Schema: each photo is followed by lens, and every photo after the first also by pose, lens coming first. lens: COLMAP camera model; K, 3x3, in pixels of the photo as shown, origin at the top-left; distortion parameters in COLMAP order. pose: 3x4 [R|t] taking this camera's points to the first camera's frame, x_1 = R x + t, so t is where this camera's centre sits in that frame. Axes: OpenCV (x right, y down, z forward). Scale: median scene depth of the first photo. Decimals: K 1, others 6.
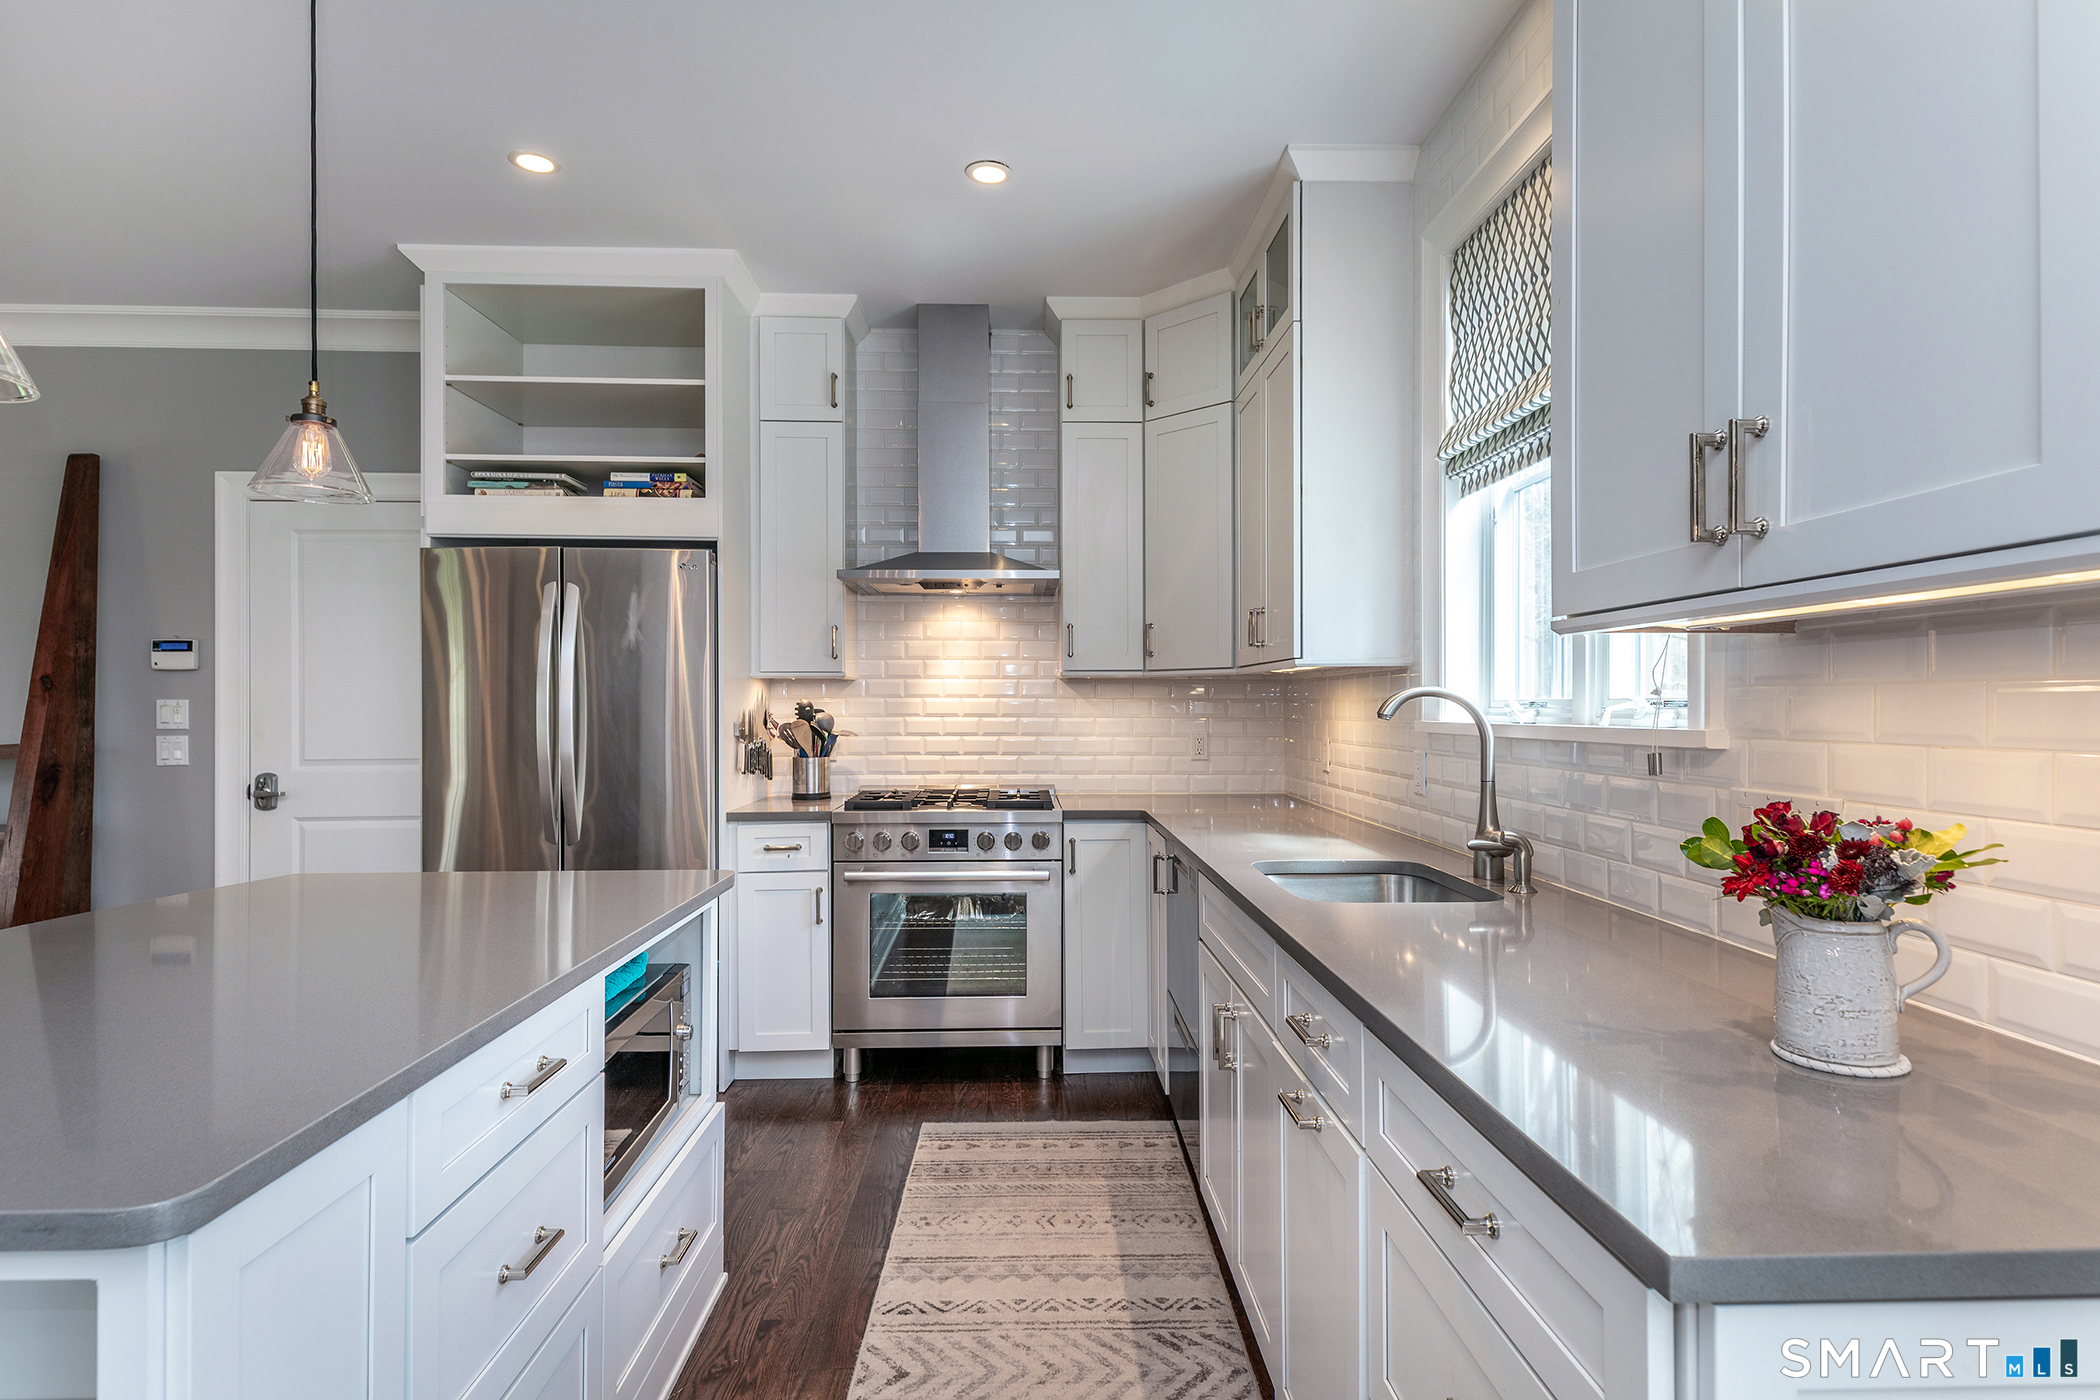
lens RADIAL K [[1069.1, 0, 1050.0], [0, 1069.1, 700.0], [0, 0, 1]] dist [0.031816, 0.000006]
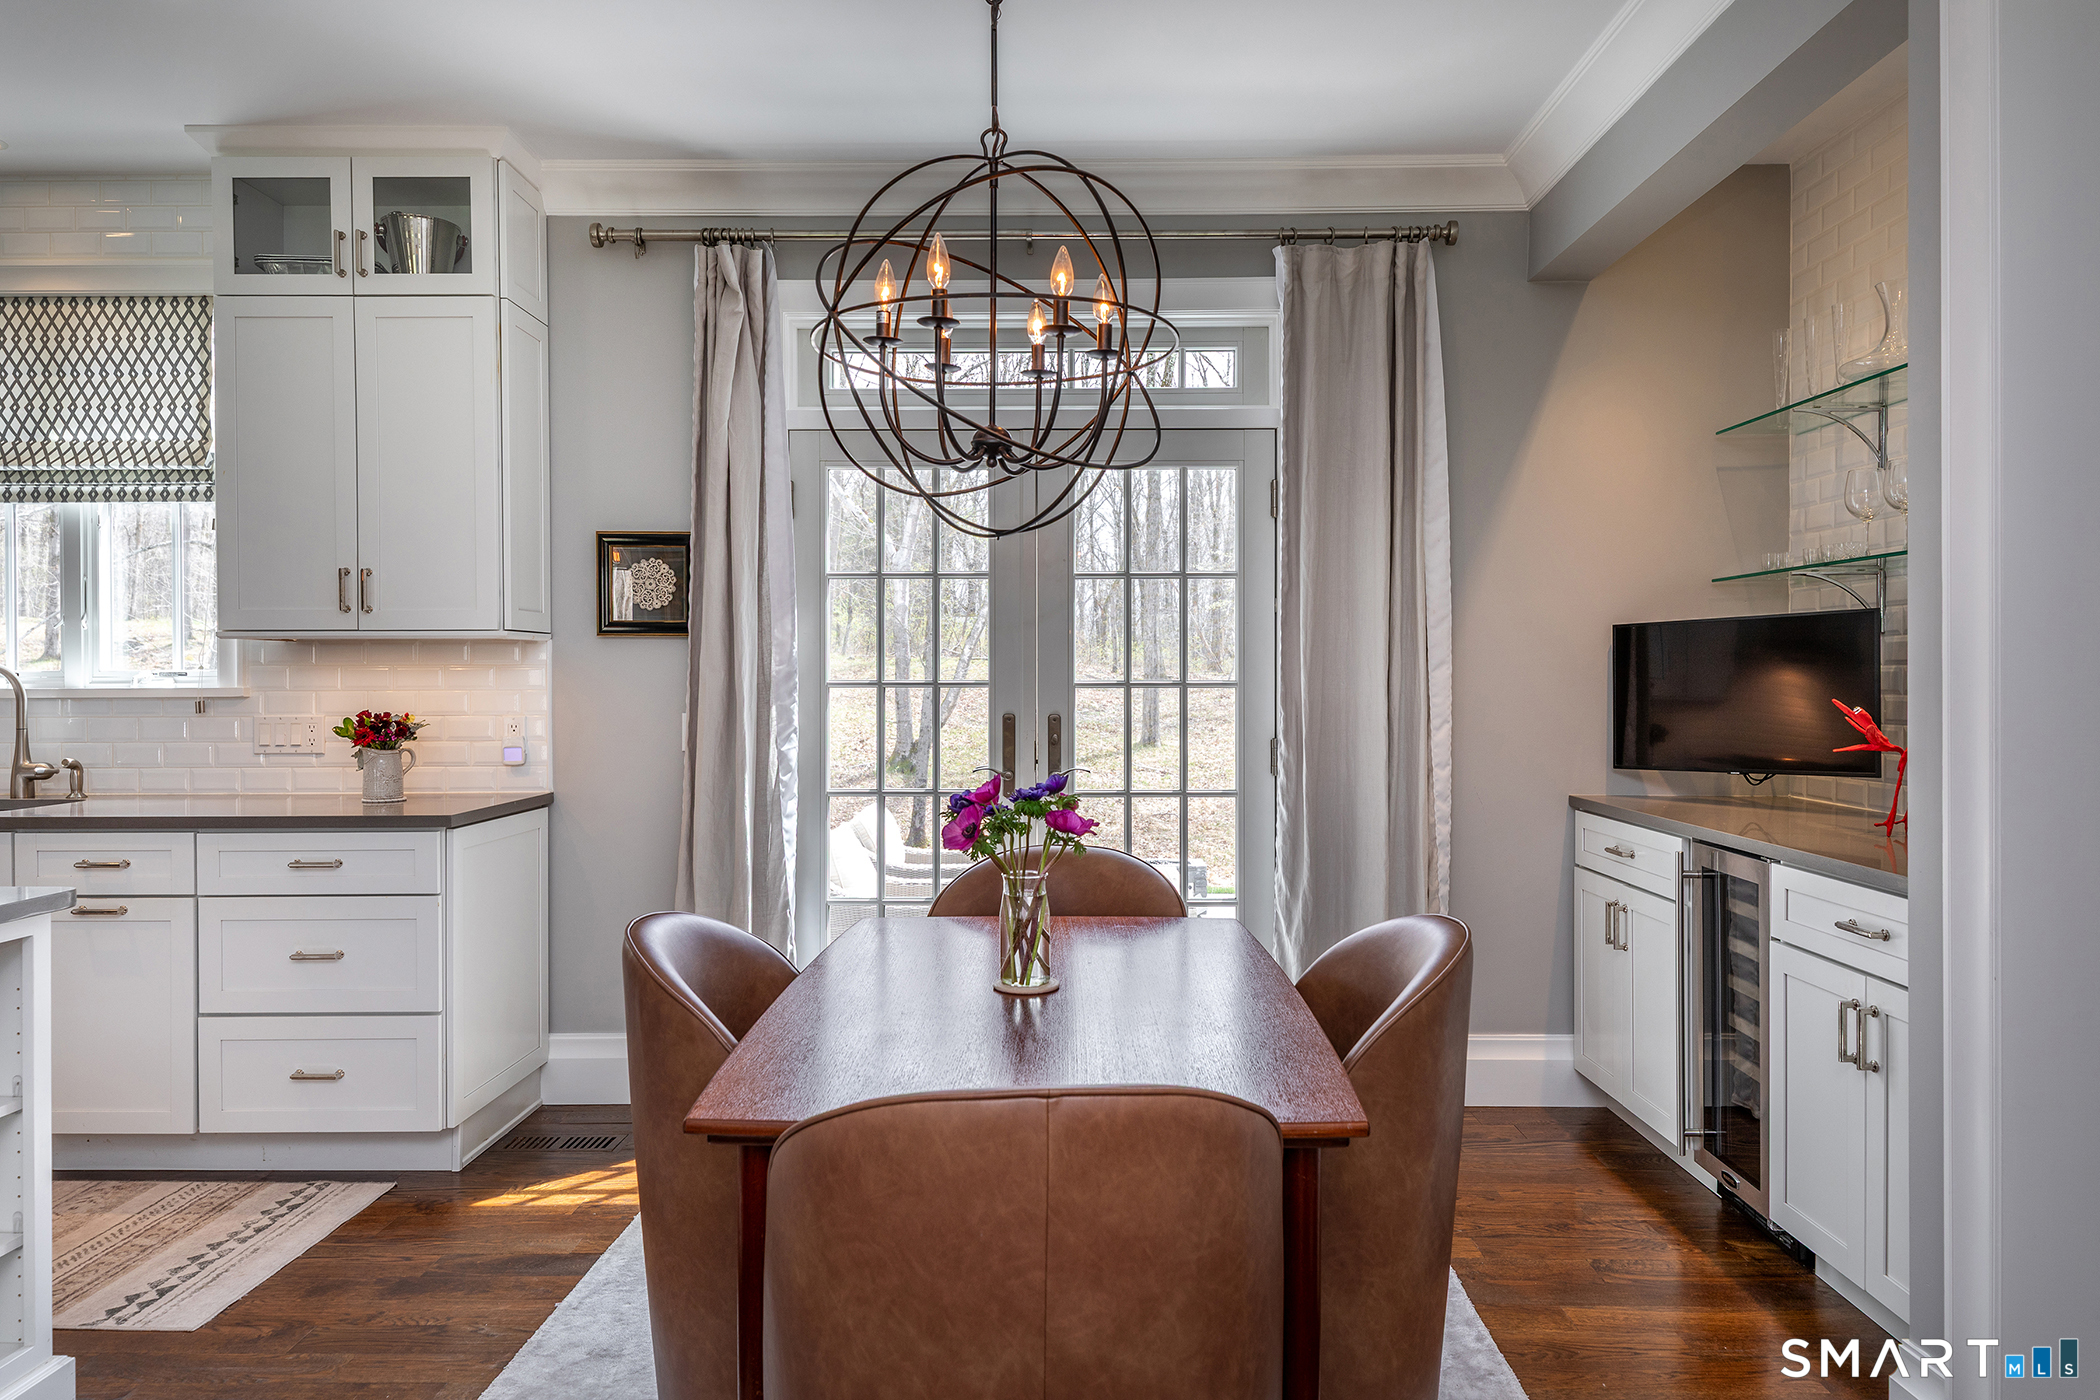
lens RADIAL K [[1357.0, 0, 1050.0], [0, 1357.0, 700.0], [0, 0, 1]] dist [0.038309, -0.031125]
pose [[0.042591, -0.016012, 0.998964, -0.815706], [-0.001391, 0.999870, 0.016085, 0.003910], [-0.999092, -0.002075, 0.042563, -0.257796]]
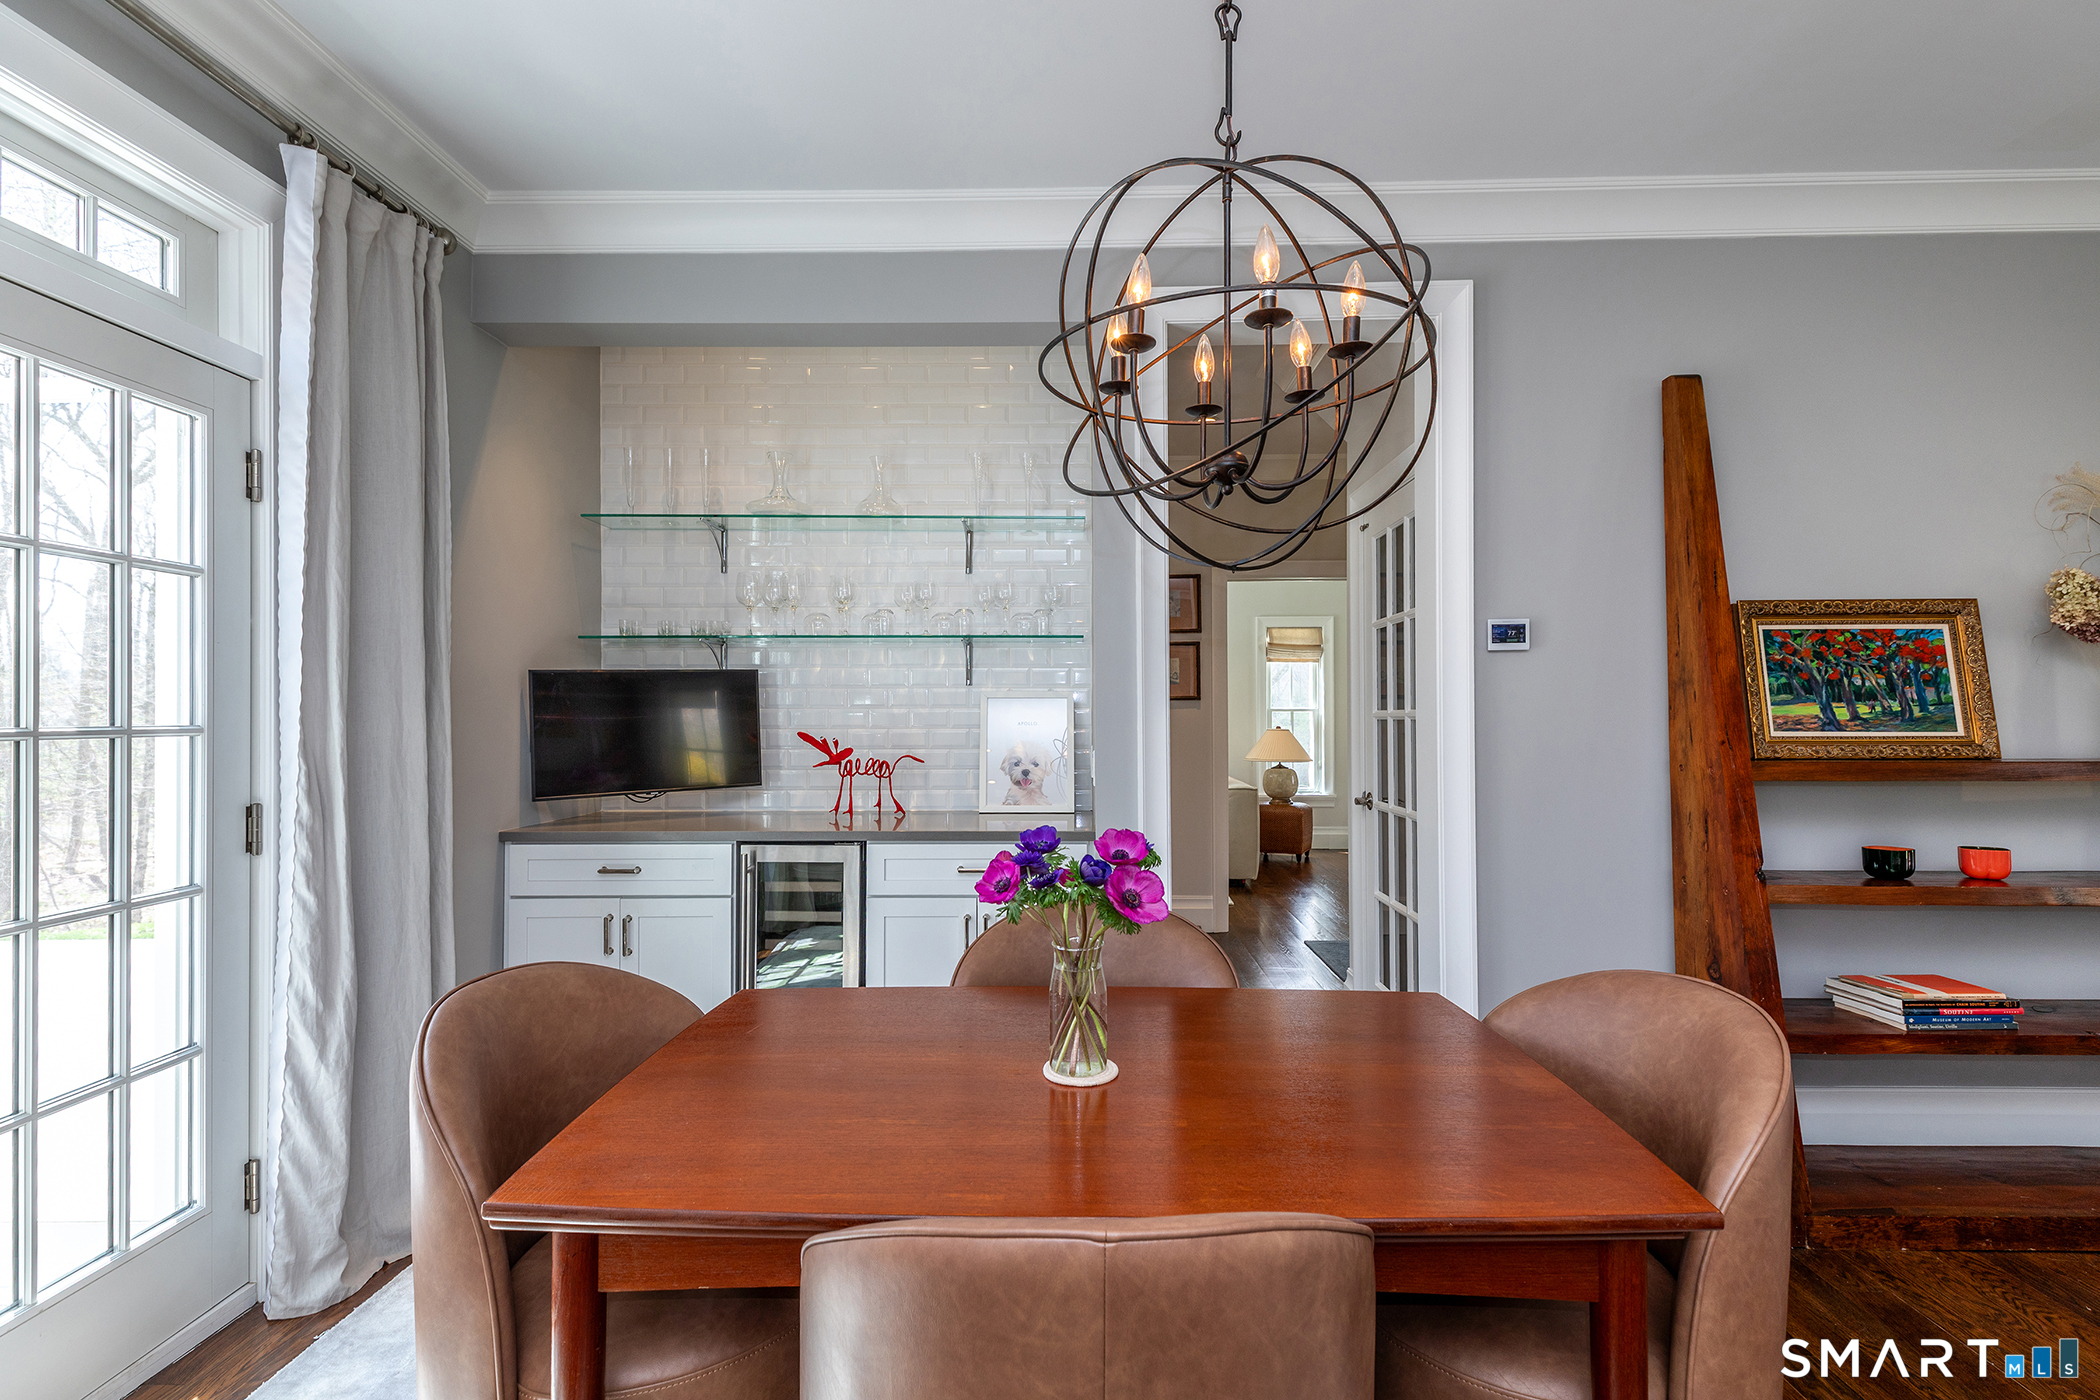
lens RADIAL K [[954.1, 0, 1073.1], [0, 954.1, 704.8], [0, 0, 1]] dist [-0.001855, -0.000444]
pose [[-0.999201, 0.006921, 0.039351, -0.194394], [0.006537, 0.999930, -0.009897, 0.003281], [-0.039417, -0.009632, -0.999176, 0.155240]]
